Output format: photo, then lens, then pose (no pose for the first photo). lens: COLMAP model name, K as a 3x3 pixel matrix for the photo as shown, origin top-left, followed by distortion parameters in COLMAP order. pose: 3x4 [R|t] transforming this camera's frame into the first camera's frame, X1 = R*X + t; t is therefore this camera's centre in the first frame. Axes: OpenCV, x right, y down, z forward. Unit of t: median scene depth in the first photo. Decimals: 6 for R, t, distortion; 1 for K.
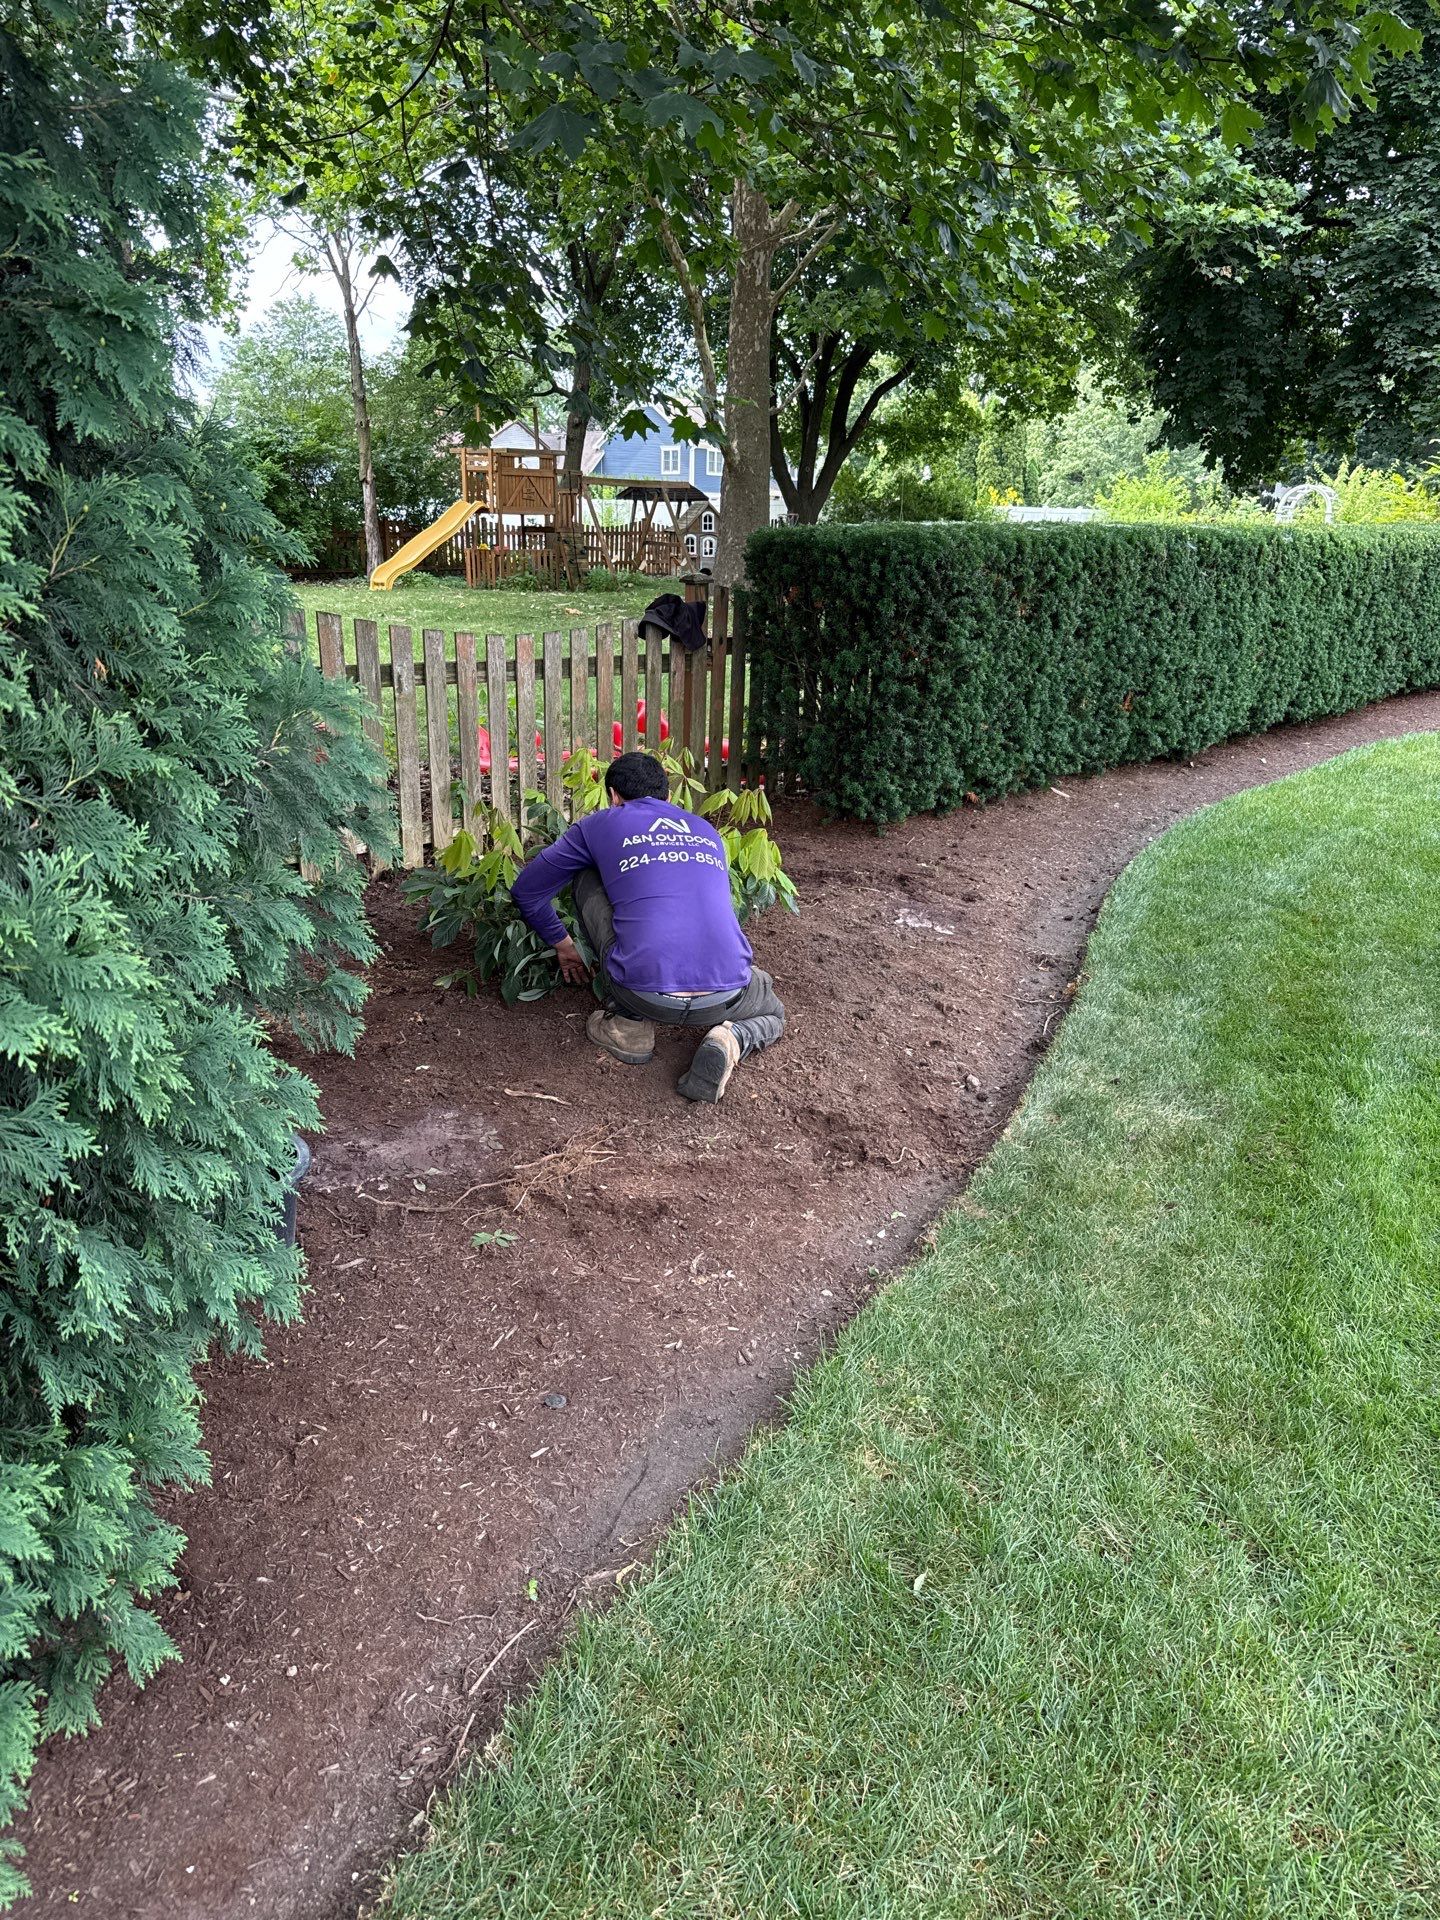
lens RADIAL K [[1372.2, 0, 720.0], [0, 1372.2, 960.0], [0, 0, 1]] dist [-0.004711, 0.000376]
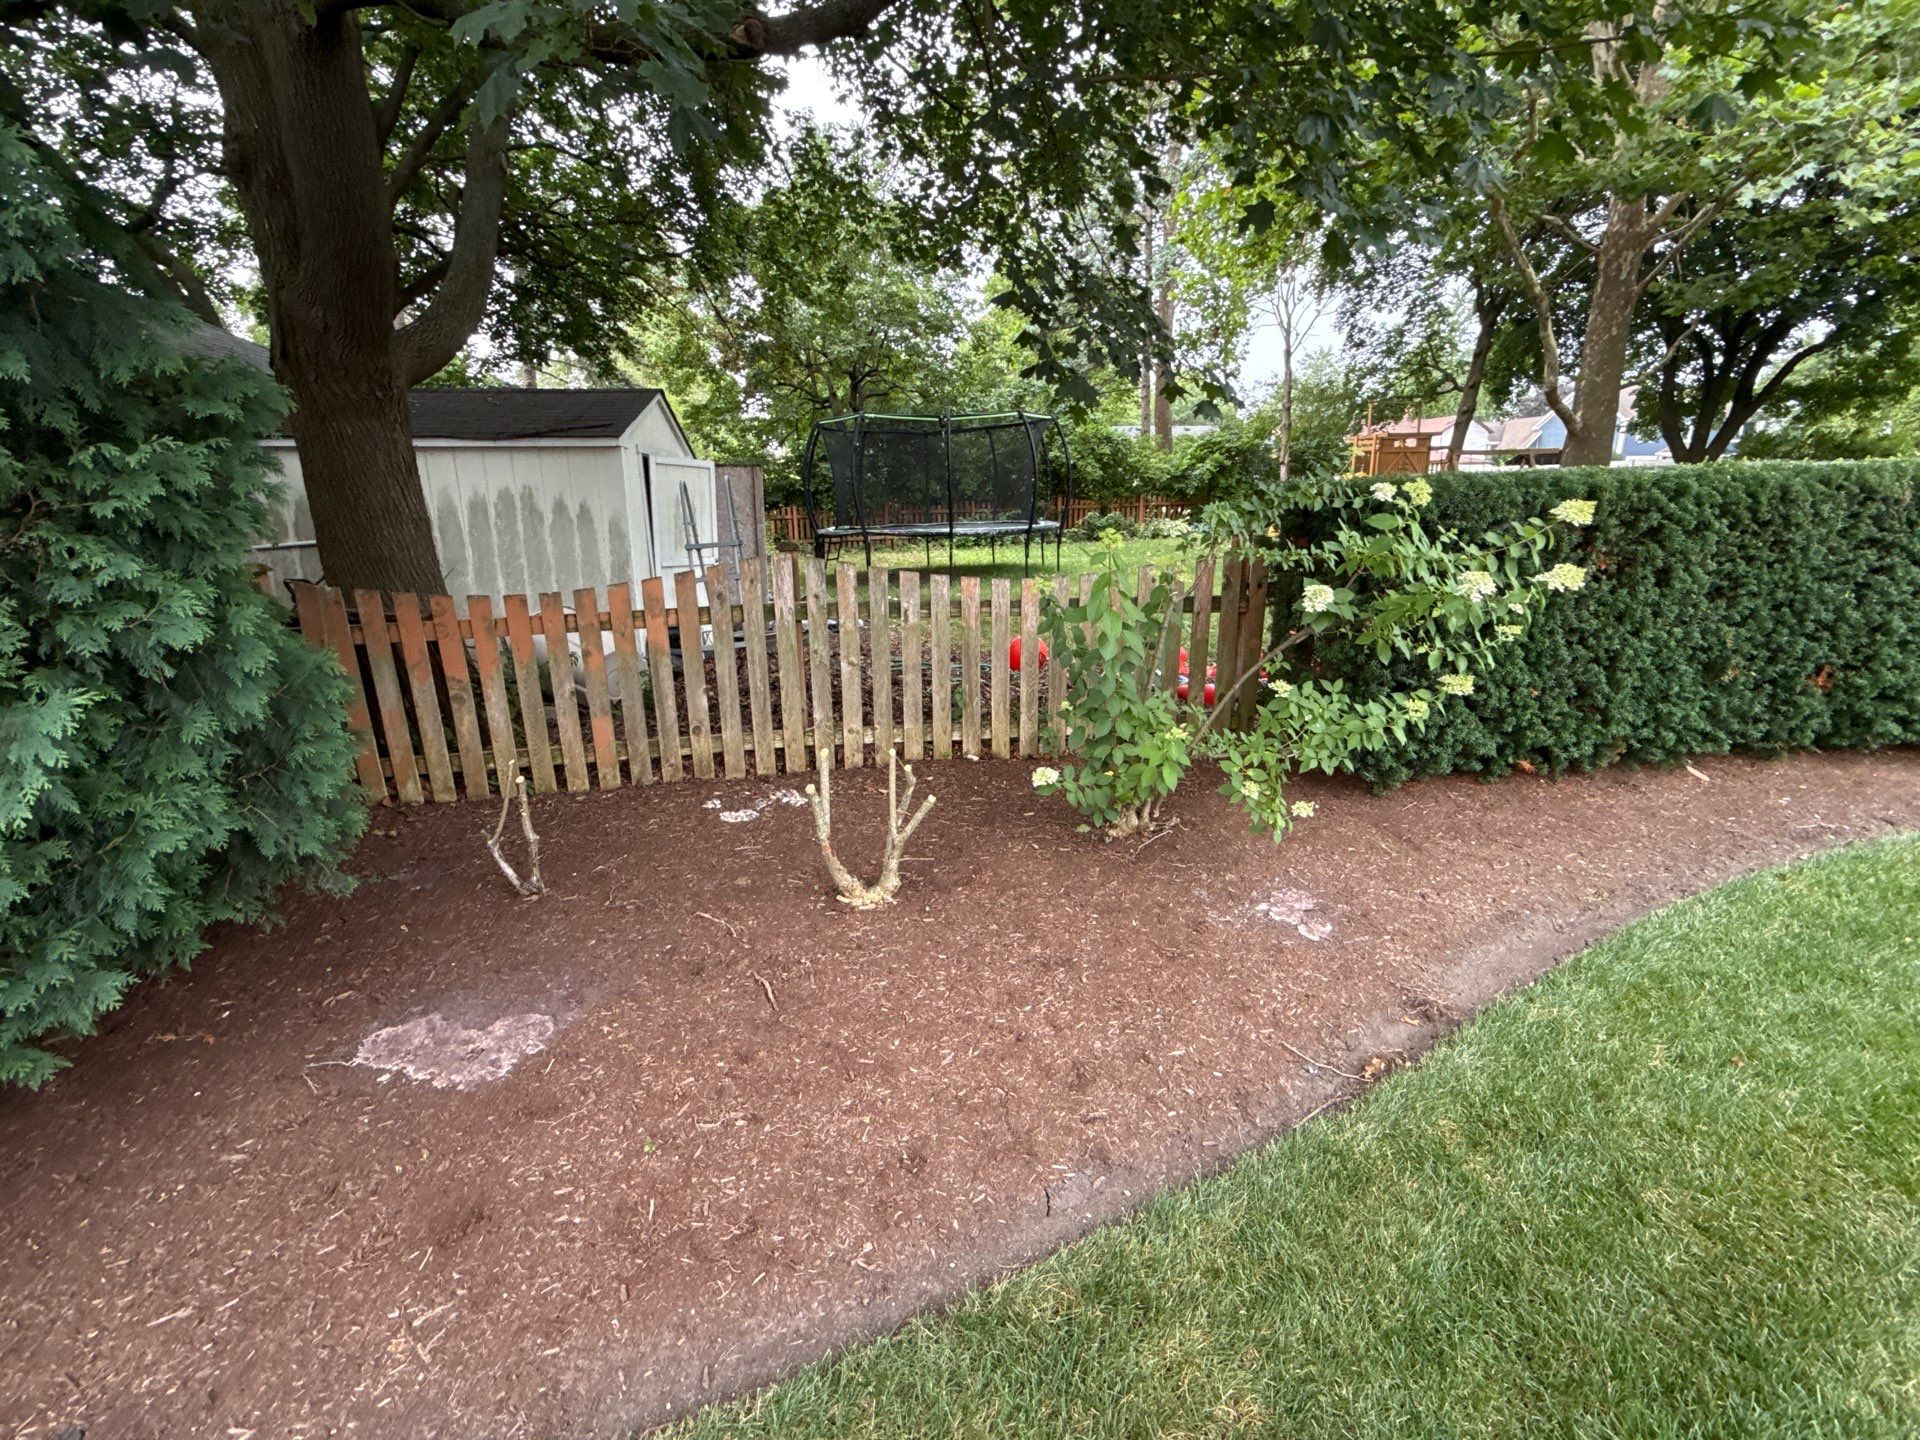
lens RADIAL K [[848.3, 0, 960.0], [0, 848.3, 720.0], [0, 0, 1]] dist [-0.002793, -0.000786]
pose [[0.773371, 0.131119, -0.620246, 0.221225], [-0.160895, 0.986939, 0.008021, -0.086392], [0.613197, 0.093592, 0.784366, 0.301726]]
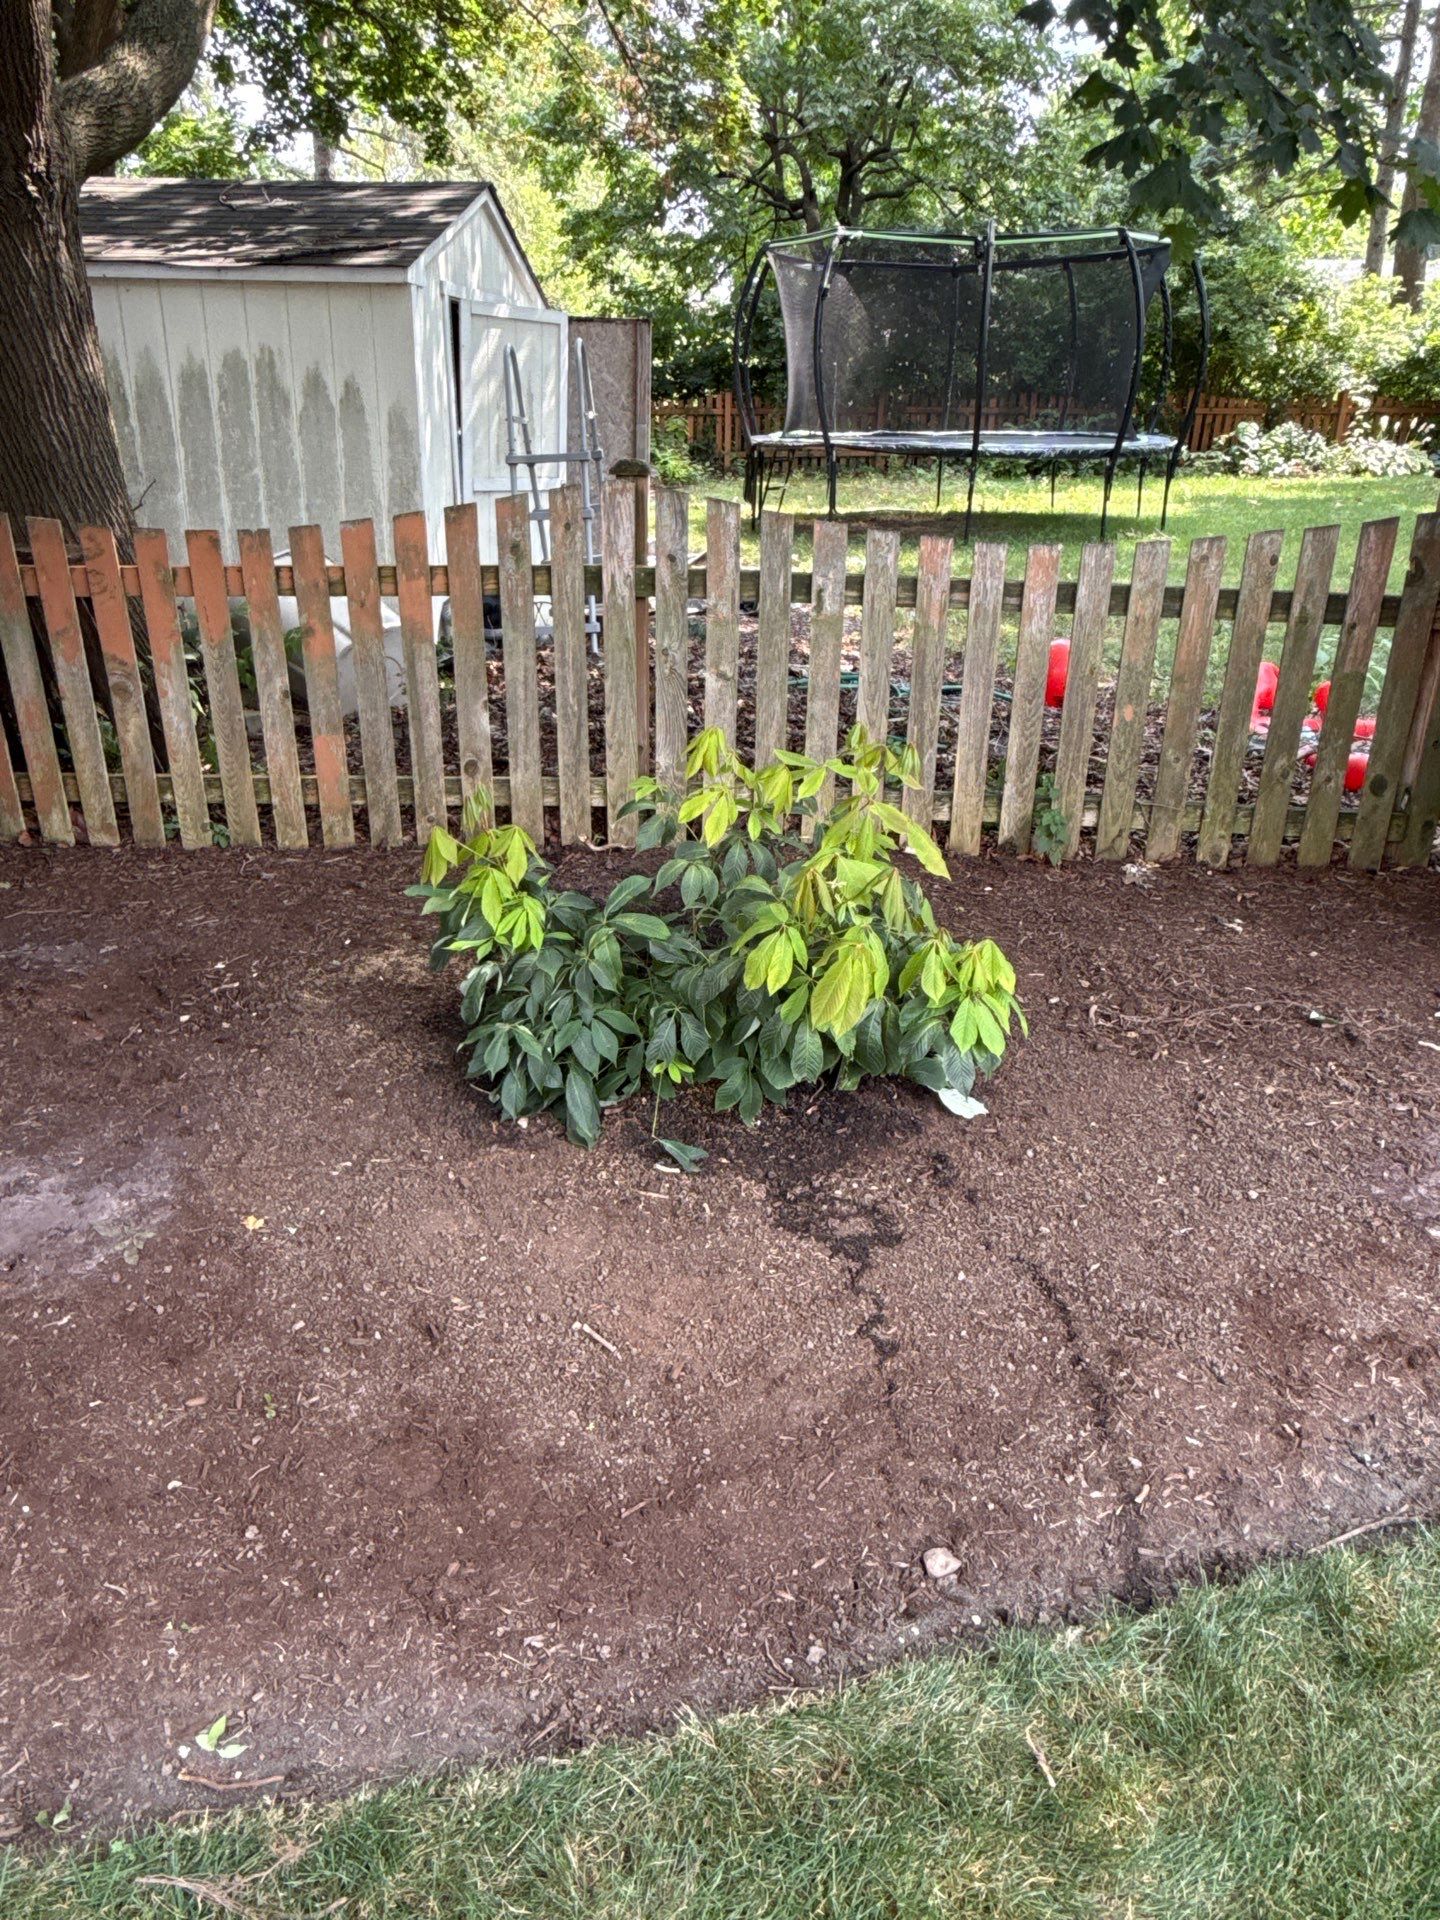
lens RADIAL K [[1372.2, 0, 720.0], [0, 1372.2, 960.0], [0, 0, 1]] dist [-0.004711, 0.000376]
pose [[0.632385, 0.292718, -0.717221, 0.234894], [-0.234442, 0.954759, 0.182953, -0.099236], [0.738326, 0.052450, 0.672401, 0.334604]]
